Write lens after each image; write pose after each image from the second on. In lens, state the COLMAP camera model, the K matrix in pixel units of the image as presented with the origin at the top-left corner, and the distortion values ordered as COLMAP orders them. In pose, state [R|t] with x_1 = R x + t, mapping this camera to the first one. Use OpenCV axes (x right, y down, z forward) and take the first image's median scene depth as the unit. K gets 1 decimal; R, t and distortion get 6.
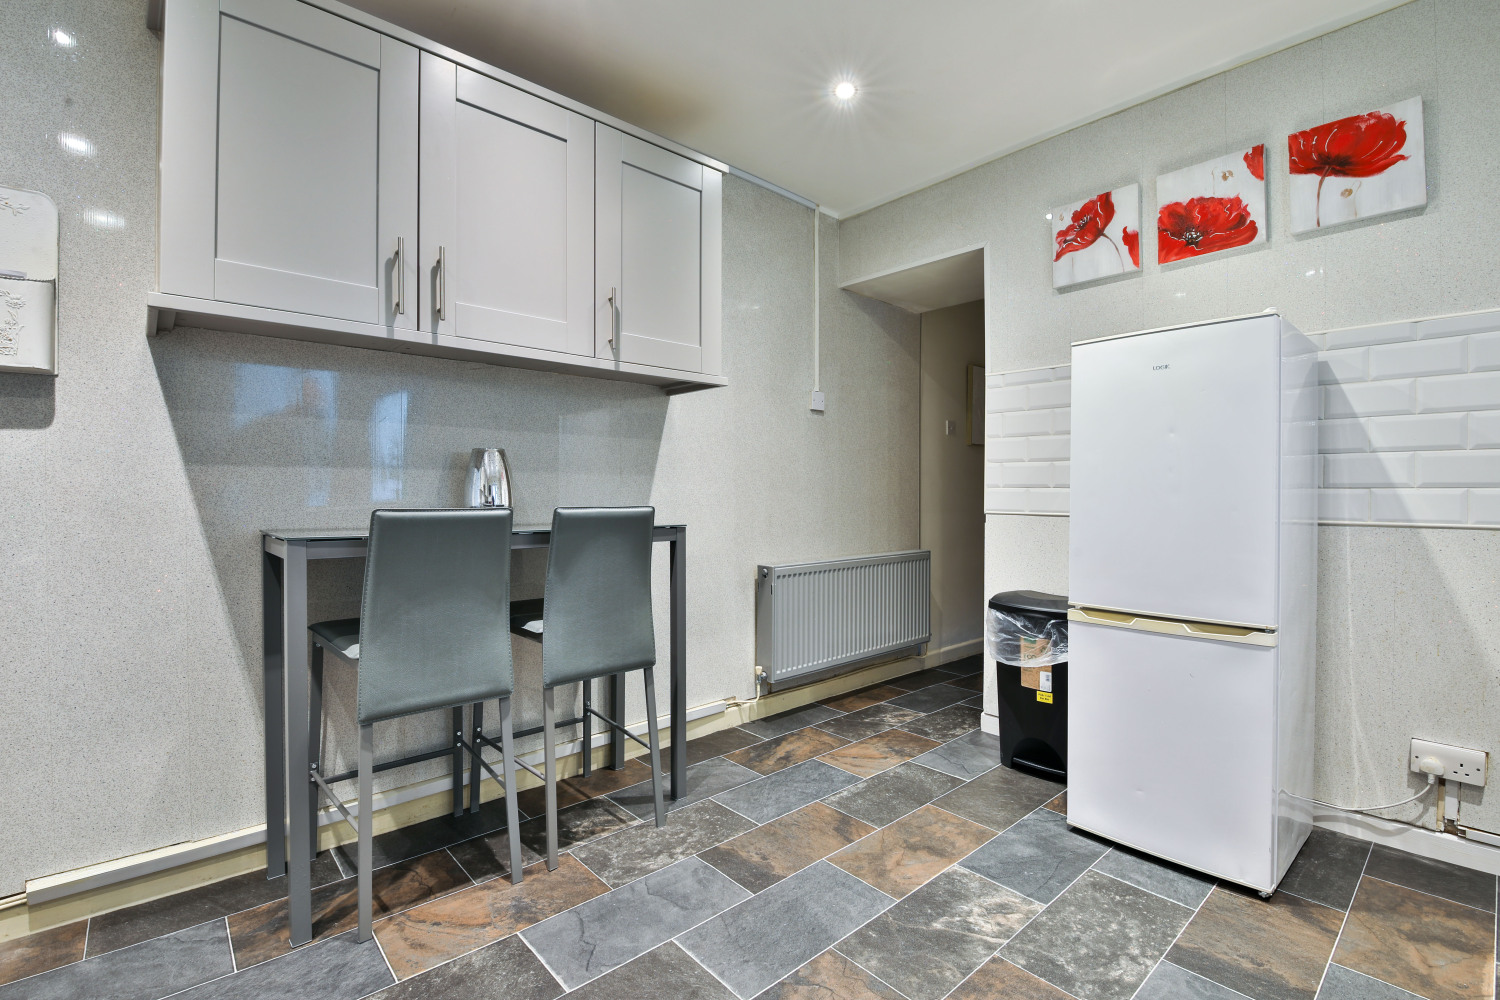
lens RADIAL K [[672.5, 0, 747.1], [0, 672.5, 494.5], [0, 0, 1]] dist [-0.001314, -0.009954]
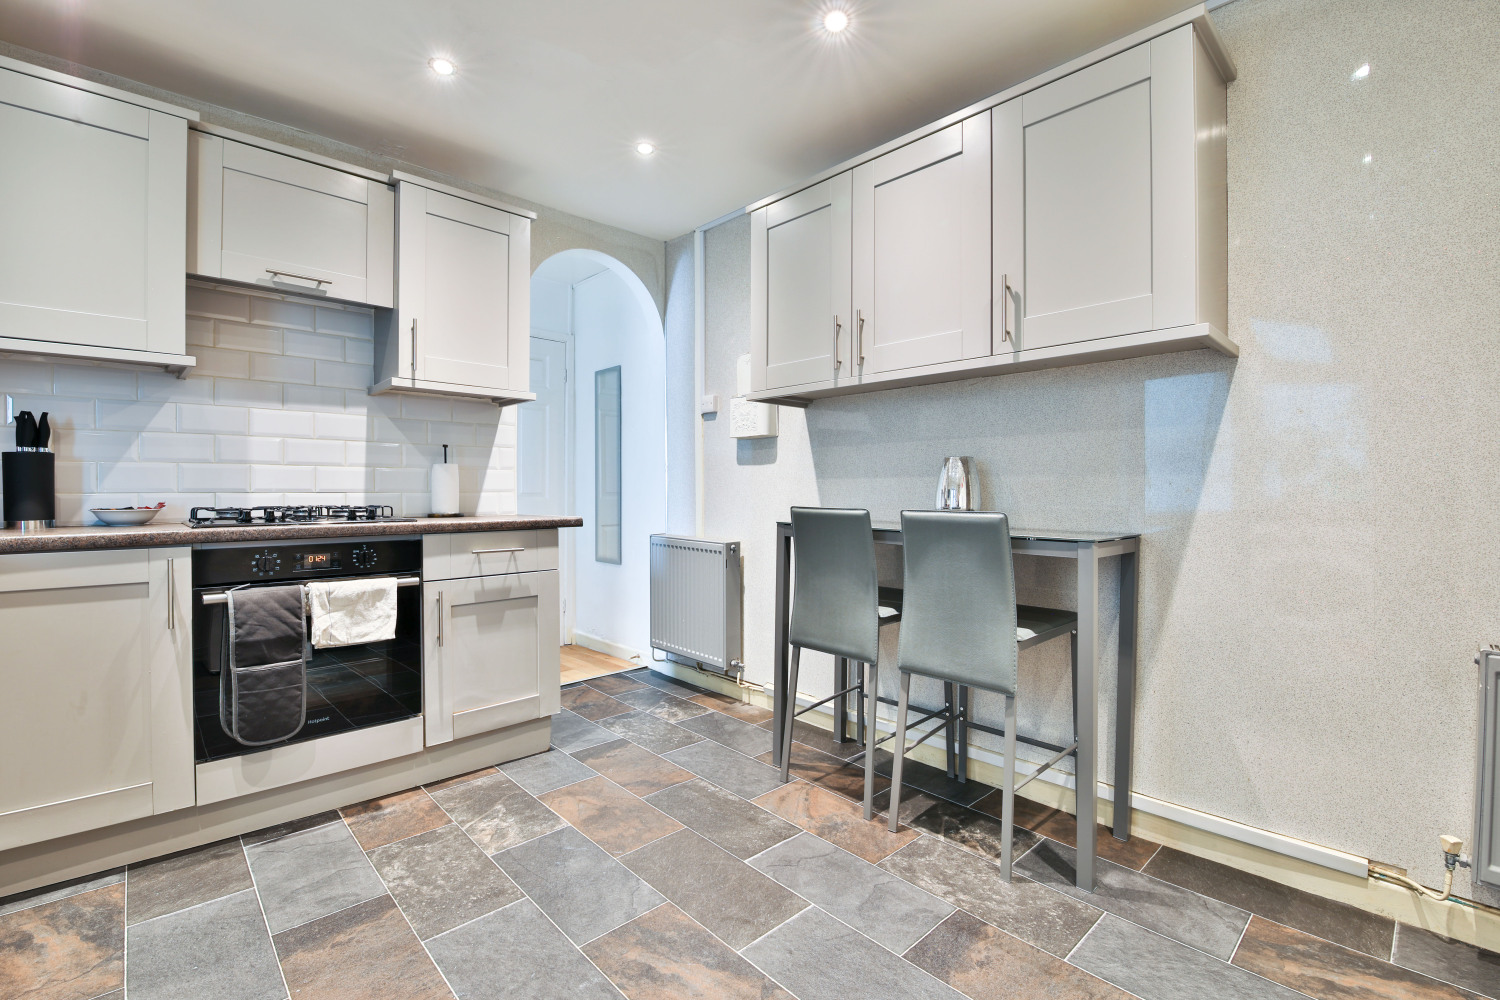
lens RADIAL K [[660.3, 0, 746.6], [0, 660.3, 494.3], [0, 0, 1]] dist [0.001120, -0.011435]
pose [[0.026909, 0.002961, -0.999634, 0.681265], [-0.007518, 0.999968, 0.002760, -0.006444], [0.999610, 0.007441, 0.026930, 0.608745]]
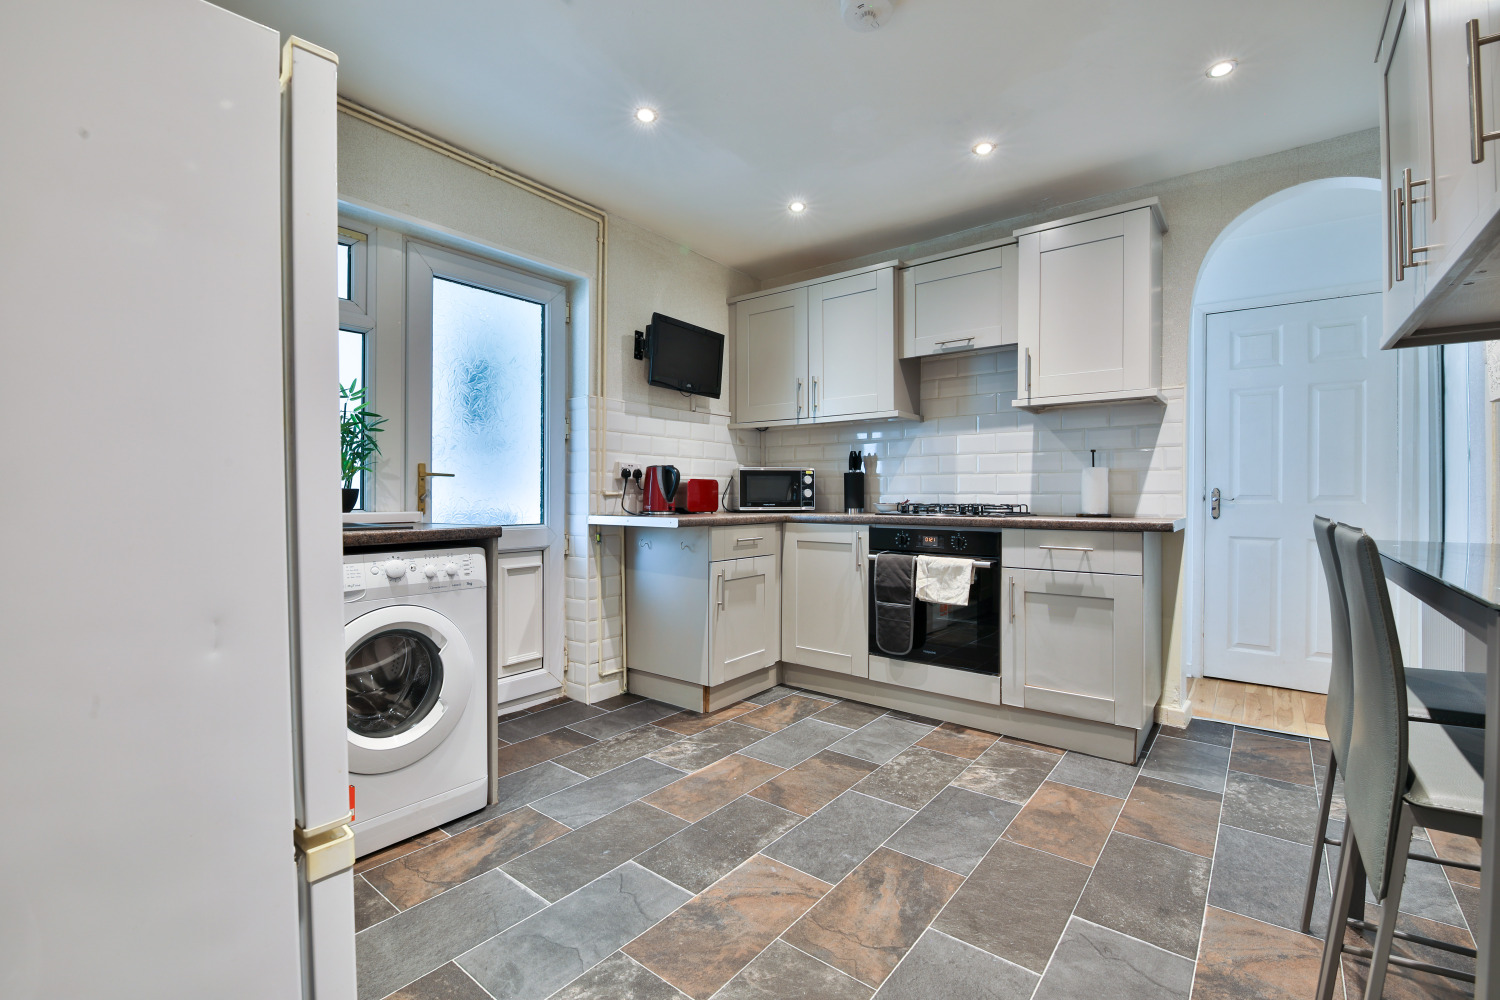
lens RADIAL K [[651.0, 0, 745.3], [0, 651.0, 493.7], [0, 0, 1]] dist [0.002080, -0.011500]
pose [[-0.986167, -0.003197, -0.165722, 0.316809], [-0.004205, 0.999975, 0.005732, -0.007755], [0.165699, 0.006349, -0.986156, 1.288323]]
